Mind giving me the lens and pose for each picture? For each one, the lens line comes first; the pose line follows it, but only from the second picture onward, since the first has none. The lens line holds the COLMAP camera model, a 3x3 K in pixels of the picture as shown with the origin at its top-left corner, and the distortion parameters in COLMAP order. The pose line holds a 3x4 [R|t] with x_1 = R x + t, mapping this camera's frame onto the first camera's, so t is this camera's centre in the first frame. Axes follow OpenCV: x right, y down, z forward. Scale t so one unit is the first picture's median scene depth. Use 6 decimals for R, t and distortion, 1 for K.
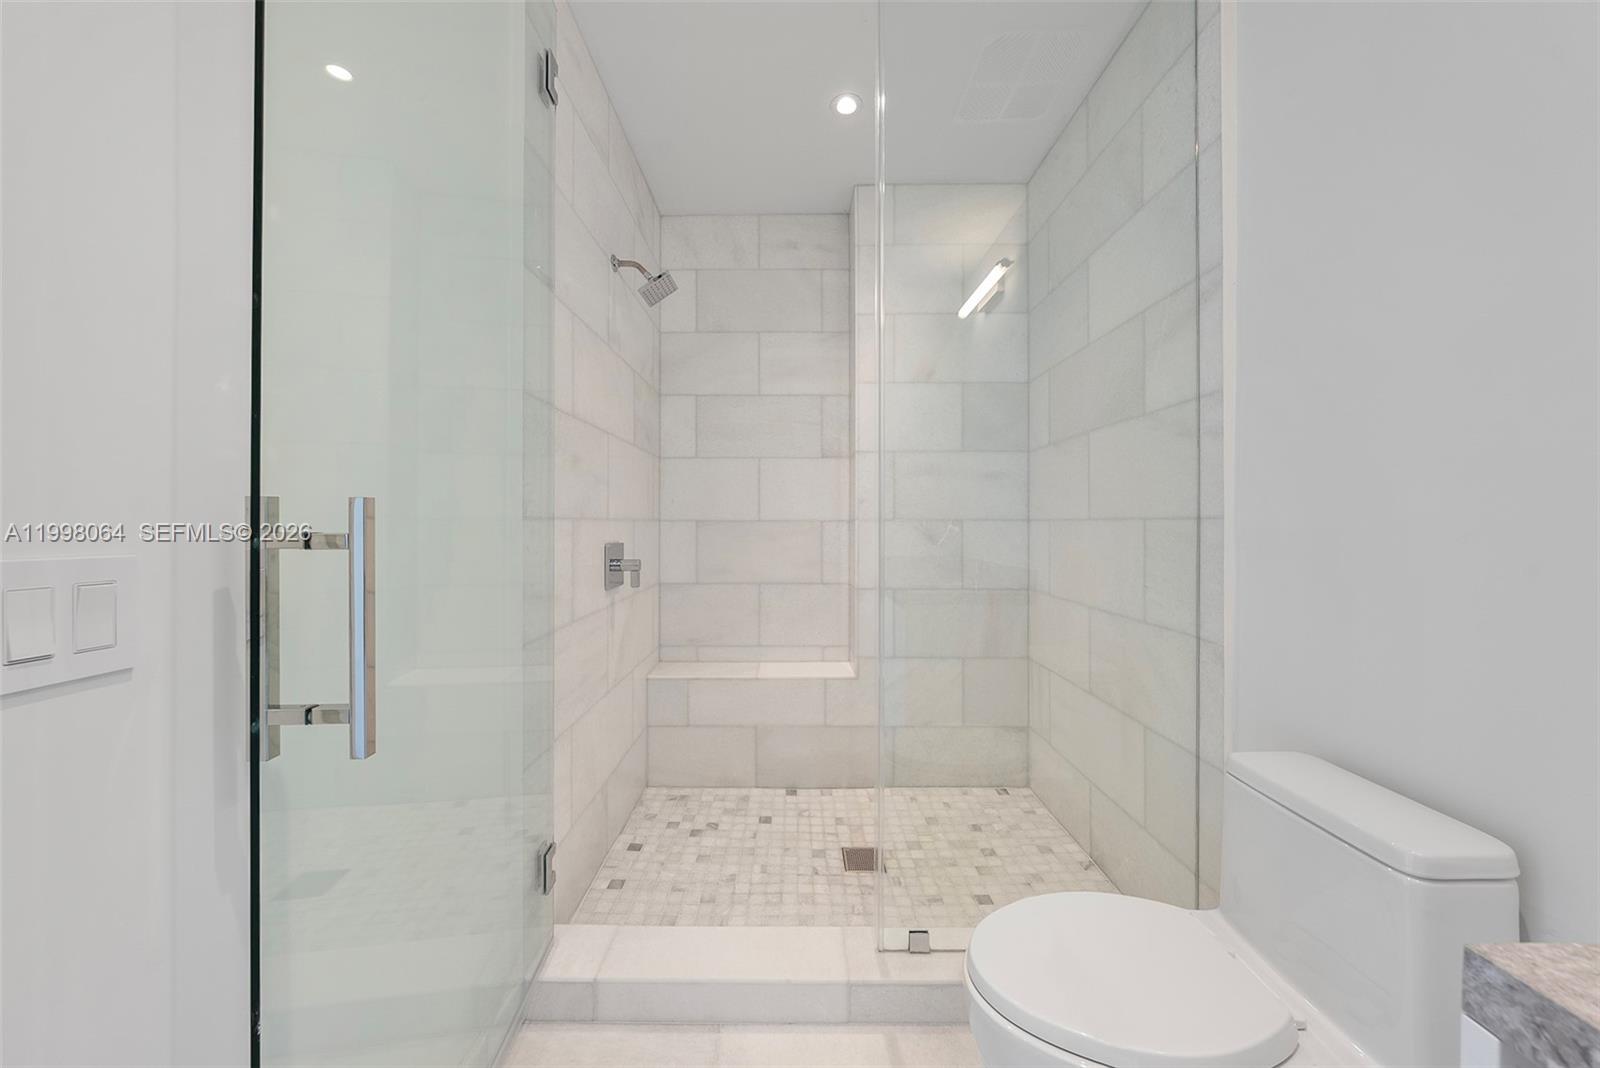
lens RADIAL K [[545.4, 0, 797.6], [0, 545.4, 517.9], [0, 0, 1]] dist [0.001382, -0.000129]
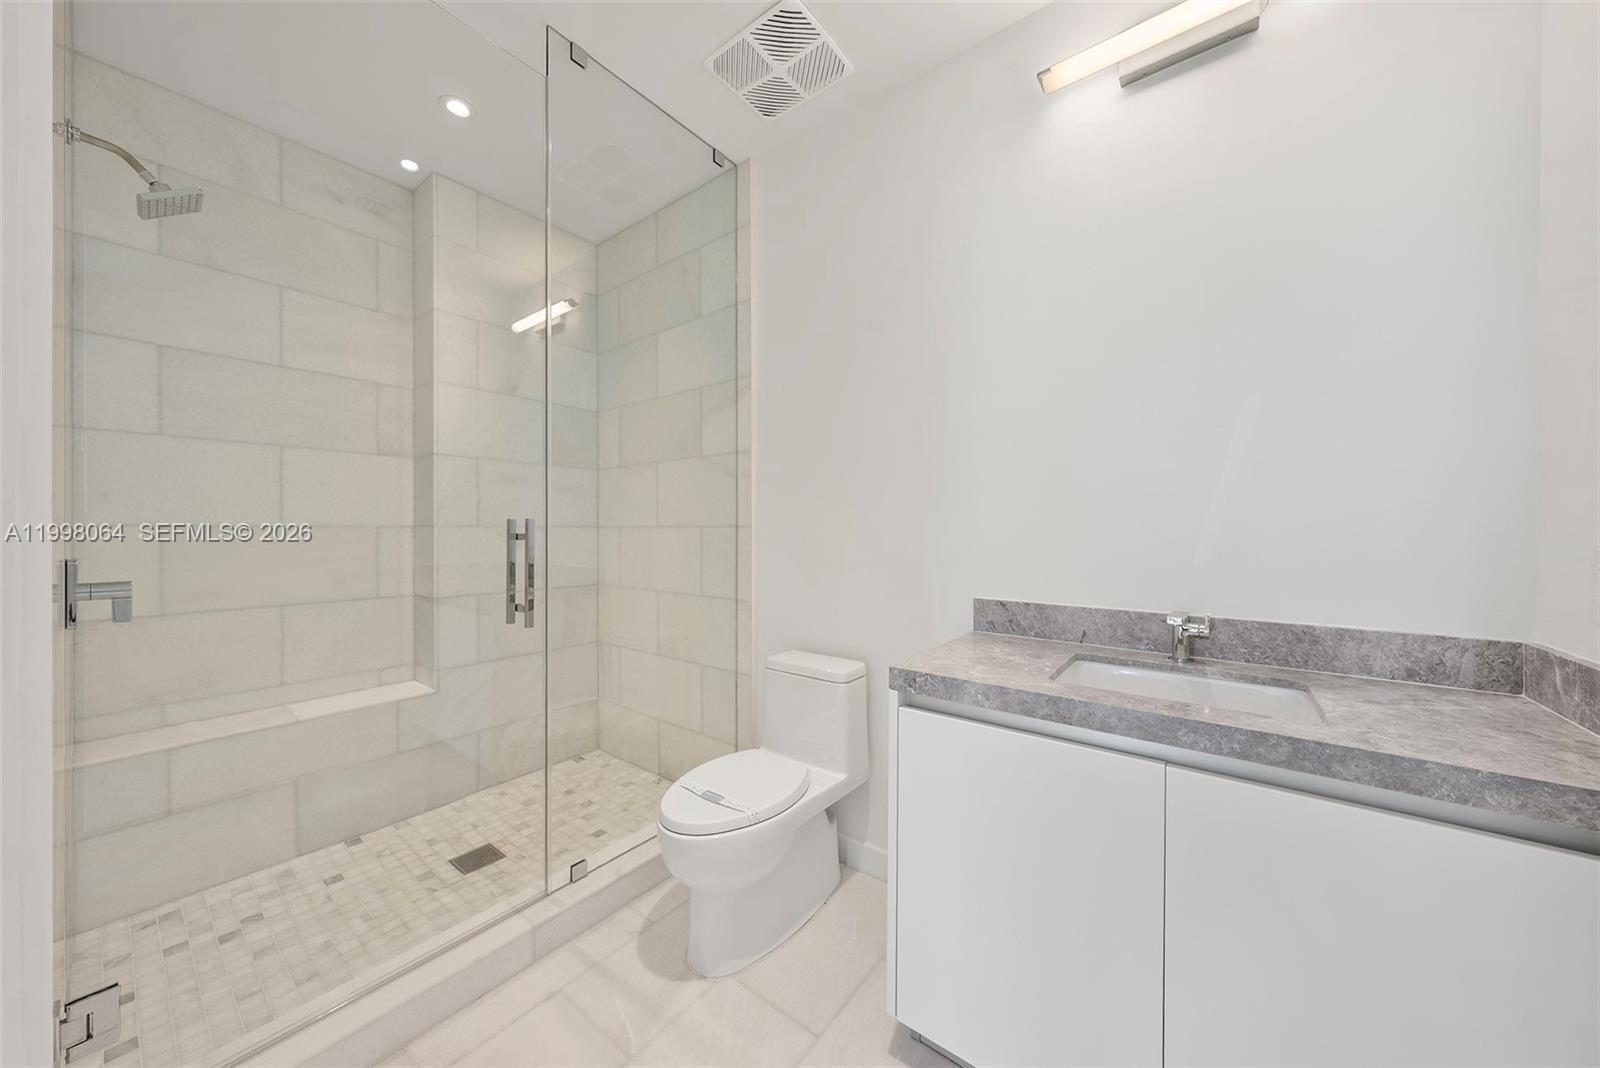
lens RADIAL K [[545.4, 0, 797.6], [0, 545.4, 517.9], [0, 0, 1]] dist [0.001382, -0.000129]
pose [[0.602796, 0.019111, 0.797666, -0.326734], [-0.007918, 0.999807, -0.017971, 0.002148], [-0.797856, 0.004517, 0.602831, -0.091245]]
